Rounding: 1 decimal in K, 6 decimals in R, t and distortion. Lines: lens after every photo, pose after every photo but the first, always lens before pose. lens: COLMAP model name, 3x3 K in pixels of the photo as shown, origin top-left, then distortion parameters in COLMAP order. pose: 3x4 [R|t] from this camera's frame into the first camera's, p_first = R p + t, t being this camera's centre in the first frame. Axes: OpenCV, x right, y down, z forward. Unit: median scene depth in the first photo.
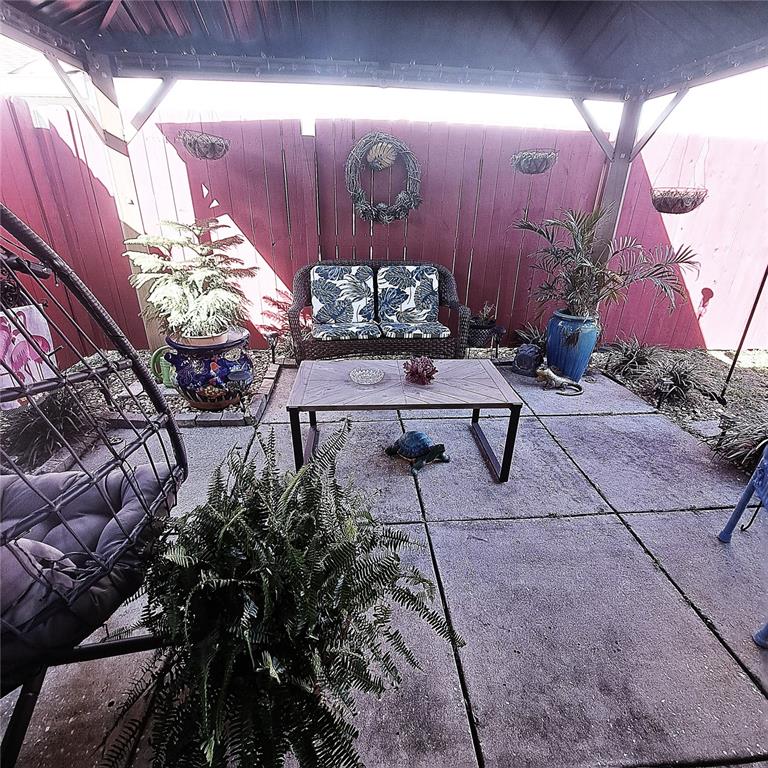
lens RADIAL K [[413.7, 0, 389.3], [0, 413.7, 381.4], [0, 0, 1]] dist [-0.011954, -0.000253]
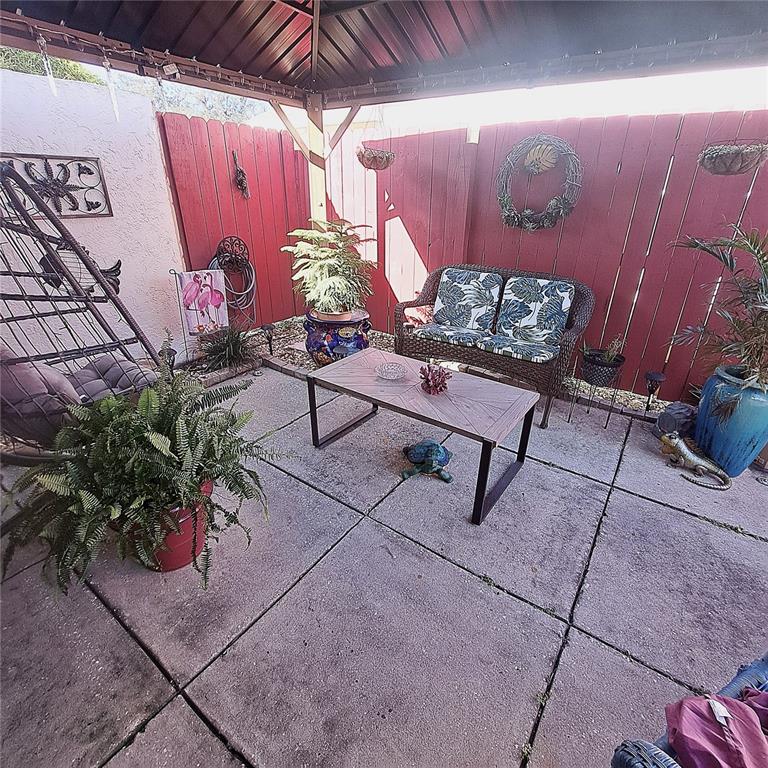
lens RADIAL K [[413.7, 0, 384.9], [0, 413.7, 381.7], [0, 0, 1]] dist [-0.011954, -0.000253]
pose [[0.763143, 0.265049, -0.589374, 0.386333], [-0.268572, 0.959608, 0.083791, -0.049176], [0.587777, 0.094344, 0.803503, 0.095653]]
